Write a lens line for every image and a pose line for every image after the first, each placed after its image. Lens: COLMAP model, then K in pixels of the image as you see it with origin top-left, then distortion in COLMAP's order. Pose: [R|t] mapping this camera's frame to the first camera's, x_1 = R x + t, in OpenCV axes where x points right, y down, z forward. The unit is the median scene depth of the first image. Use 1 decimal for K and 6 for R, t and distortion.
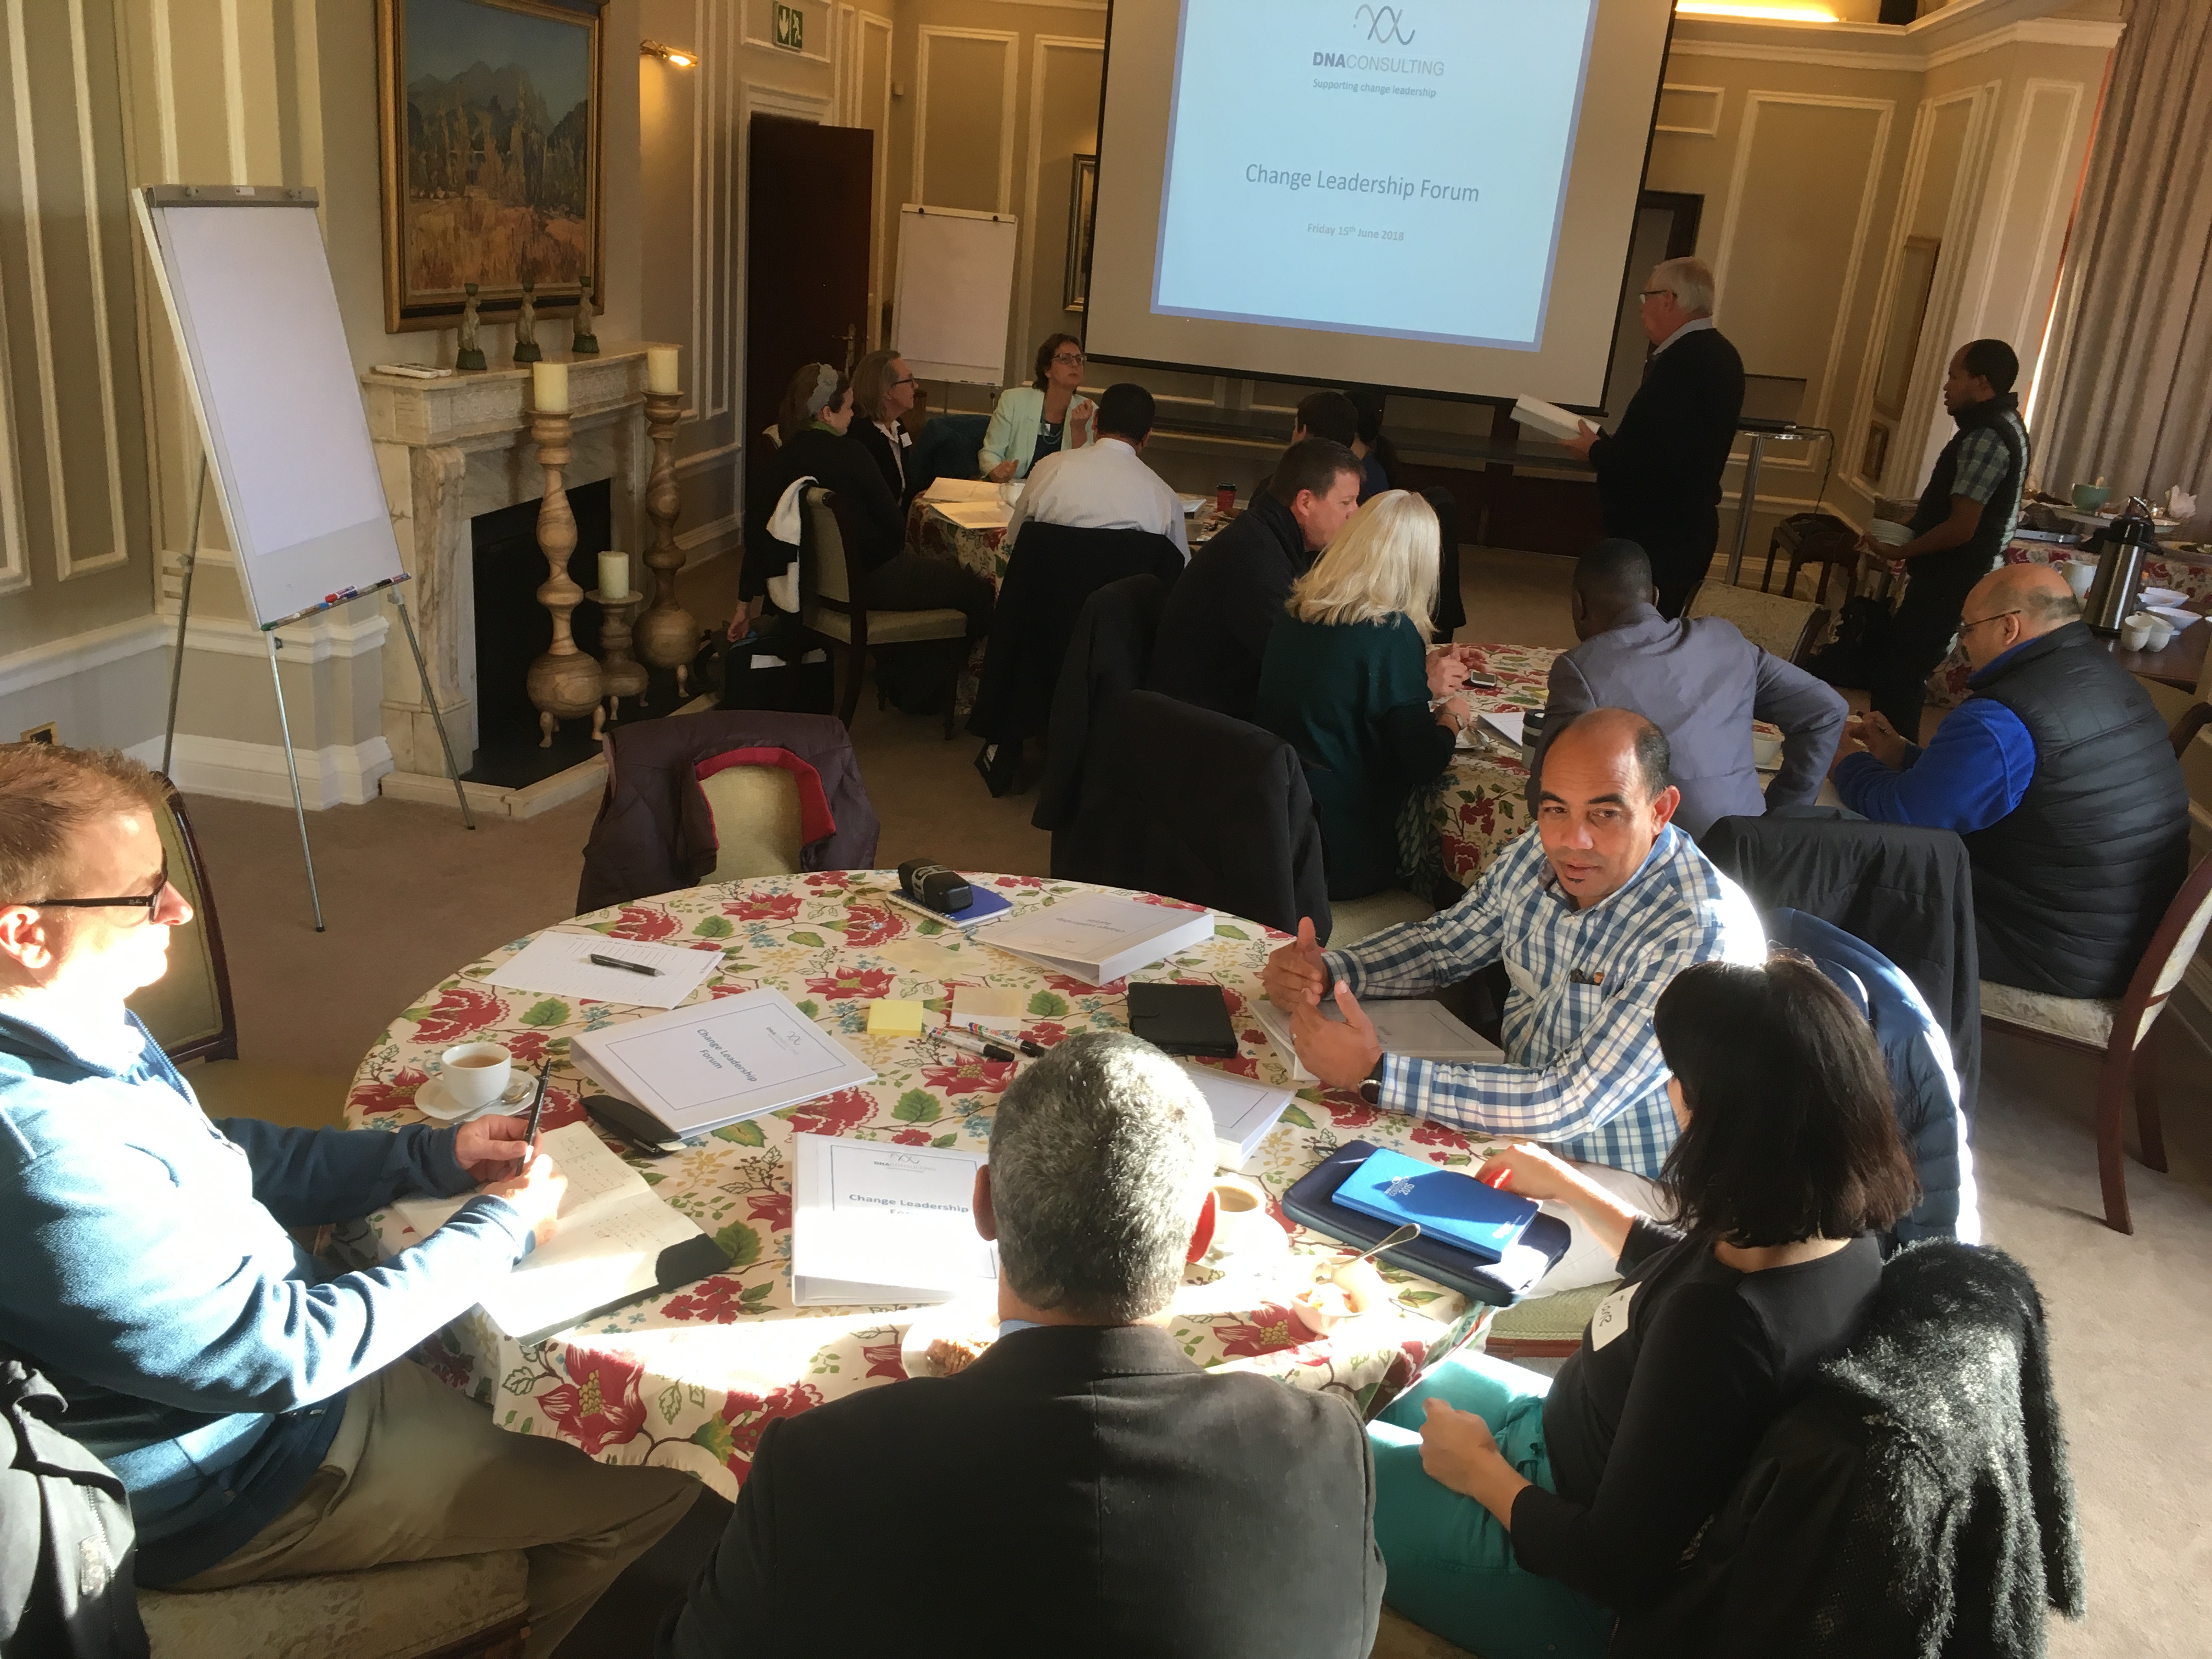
lens RADIAL K [[1856.8, 0, 1104.0], [0, 1856.8, 823.3], [0, 0, 1]] dist [0.075879, -0.091542]
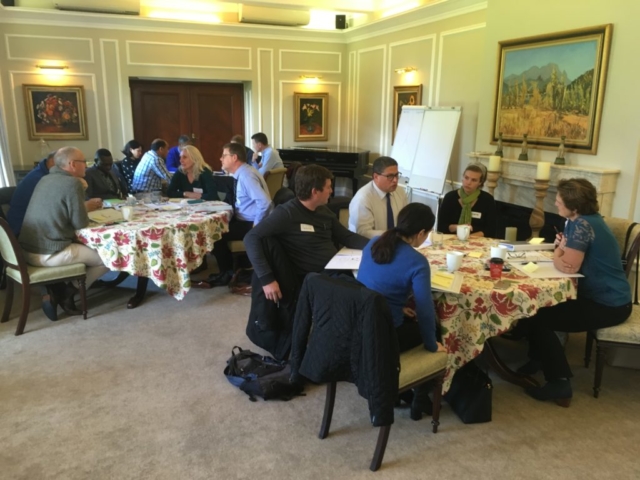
lens RADIAL K [[537.2, 0, 319.9], [0, 537.2, 239.5], [0, 0, 1]] dist [0.075879, -0.091542]
pose [[-0.838377, 0.040347, -0.543596, 0.438212], [-0.246723, 0.861166, 0.444433, -0.432932], [0.486058, 0.506720, -0.712027, 1.490048]]
